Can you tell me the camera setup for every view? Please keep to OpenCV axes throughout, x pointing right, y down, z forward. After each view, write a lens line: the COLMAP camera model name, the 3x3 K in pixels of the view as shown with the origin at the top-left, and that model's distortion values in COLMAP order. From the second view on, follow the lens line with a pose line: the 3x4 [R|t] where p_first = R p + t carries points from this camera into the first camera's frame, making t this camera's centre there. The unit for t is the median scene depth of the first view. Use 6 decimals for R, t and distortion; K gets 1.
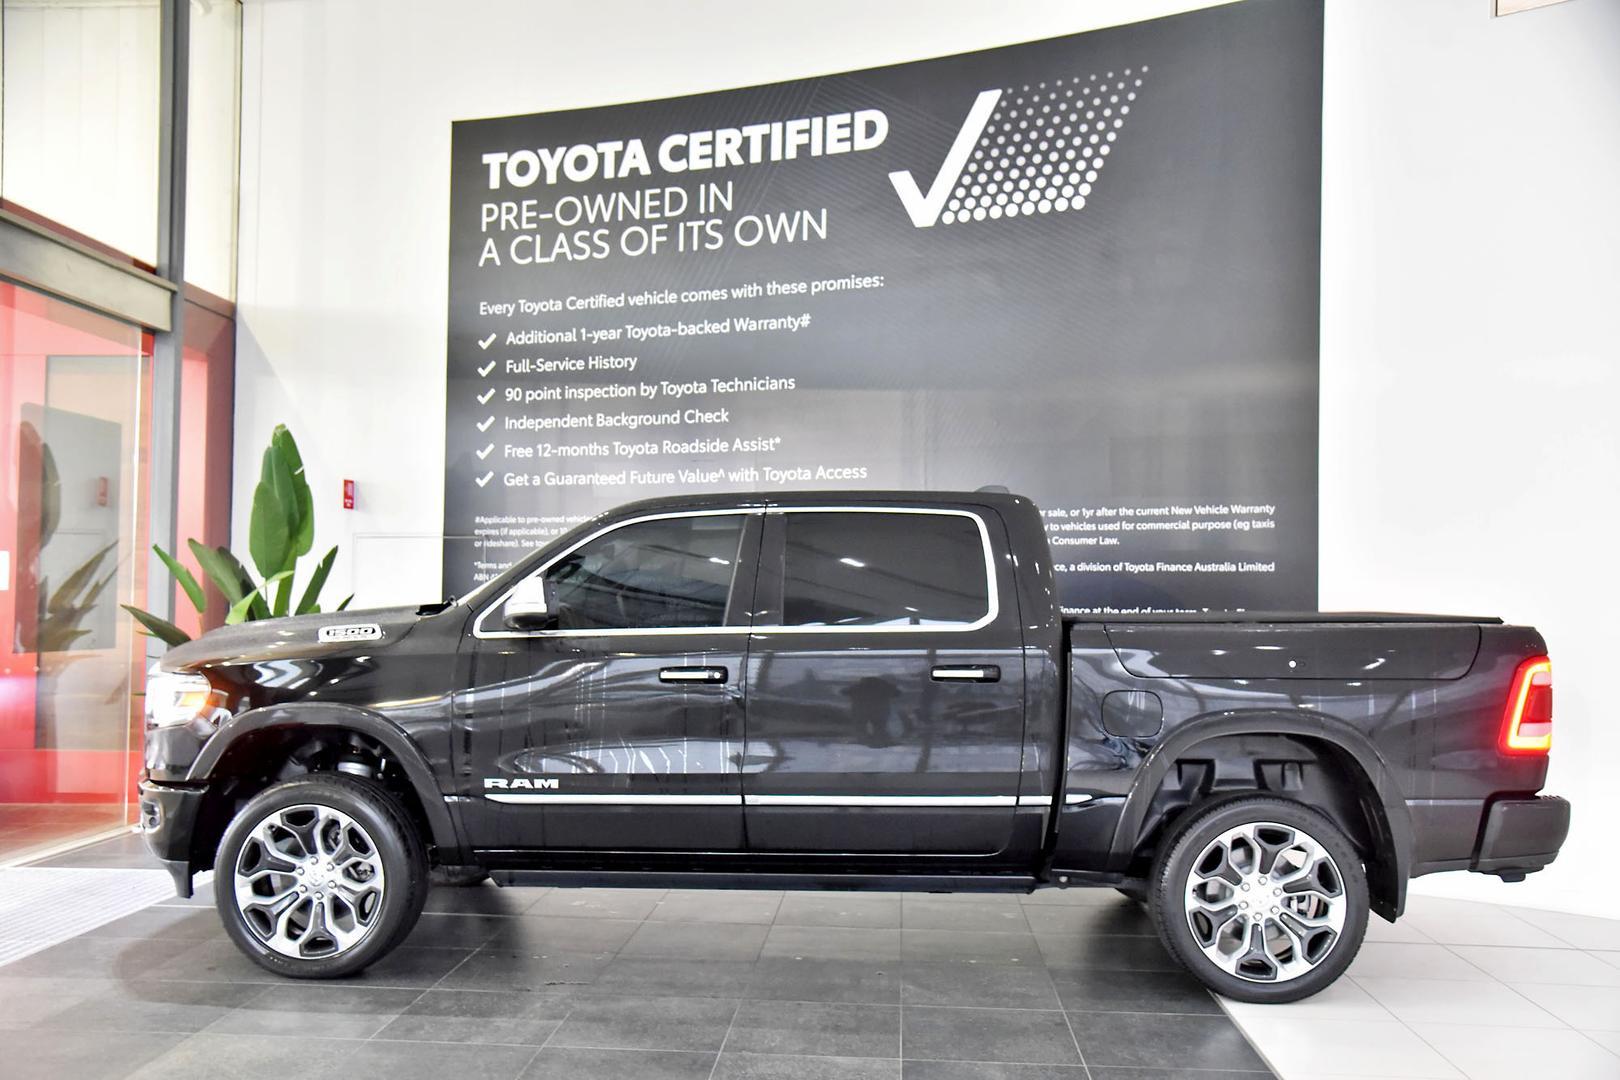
lens RADIAL K [[1356.5, 0, 807.4], [0, 1356.5, 541.1], [0, 0, 1]] dist [-0.027145, 0.001385]
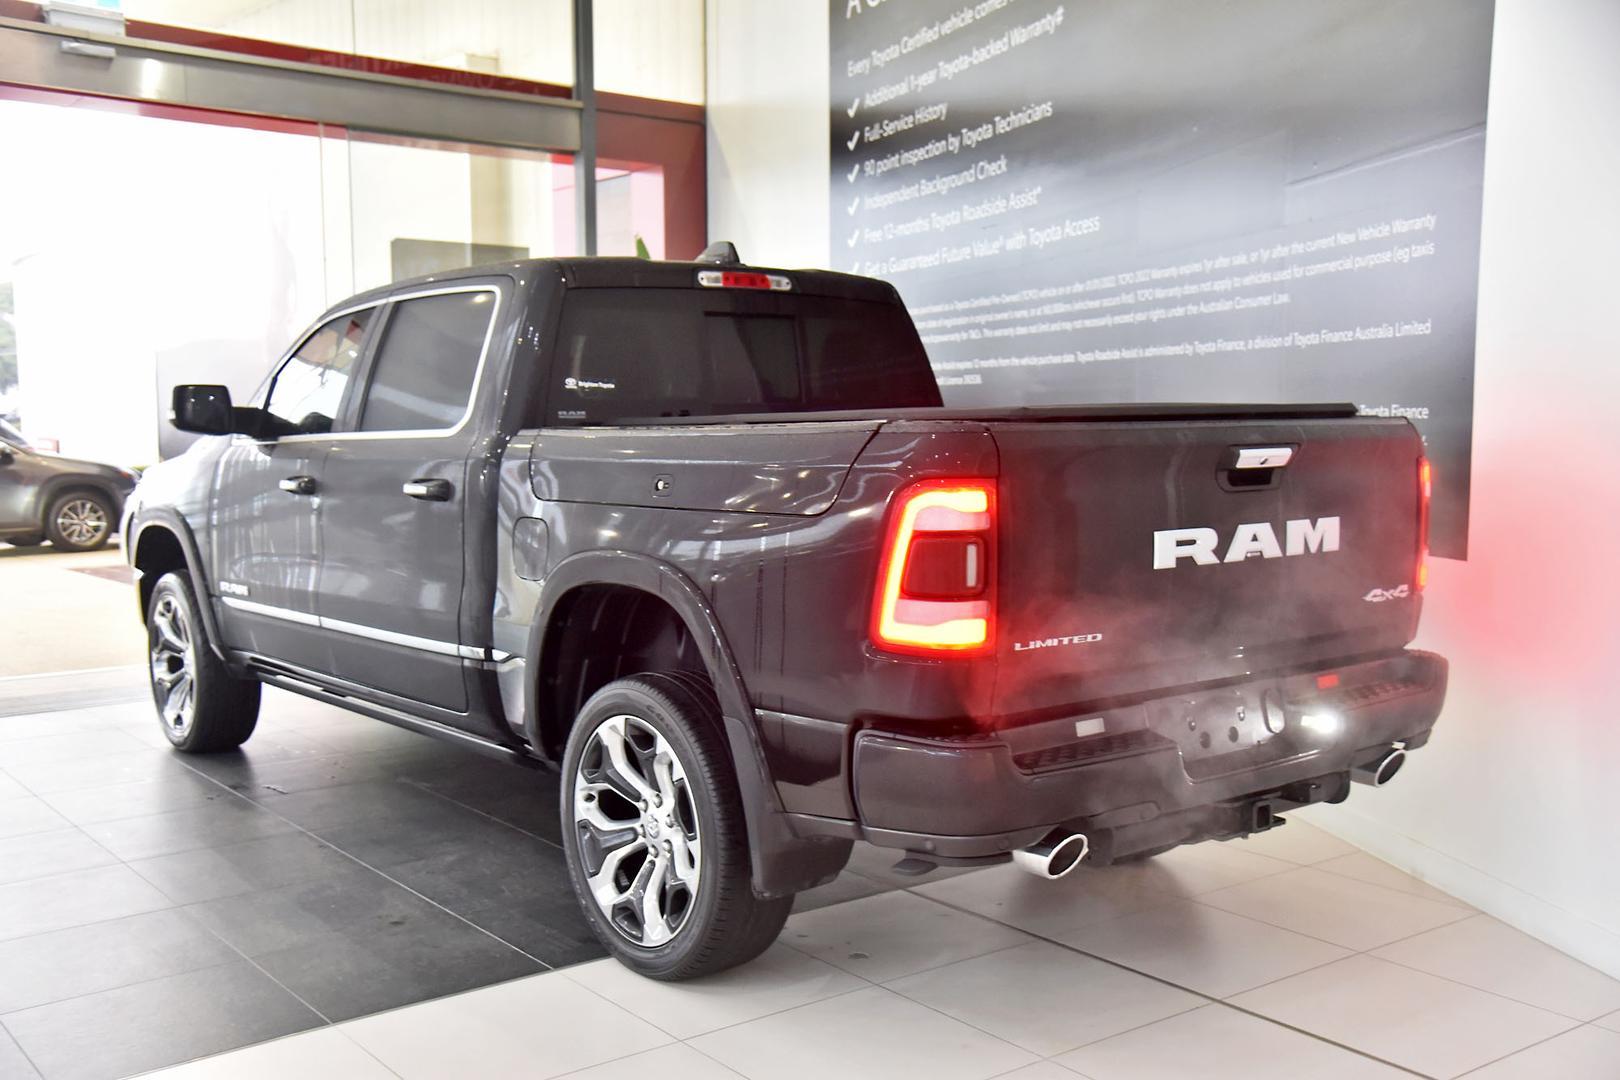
lens RADIAL K [[1600.0, 0, 805.2], [0, 1600.0, 556.3], [0, 0, 1]] dist [0.015988, 0.000000]
pose [[0.668718, 0.051493, -0.741731, 0.555588], [0.041903, 0.993403, 0.106743, 0.026484], [0.742334, -0.102462, 0.662149, 0.303799]]
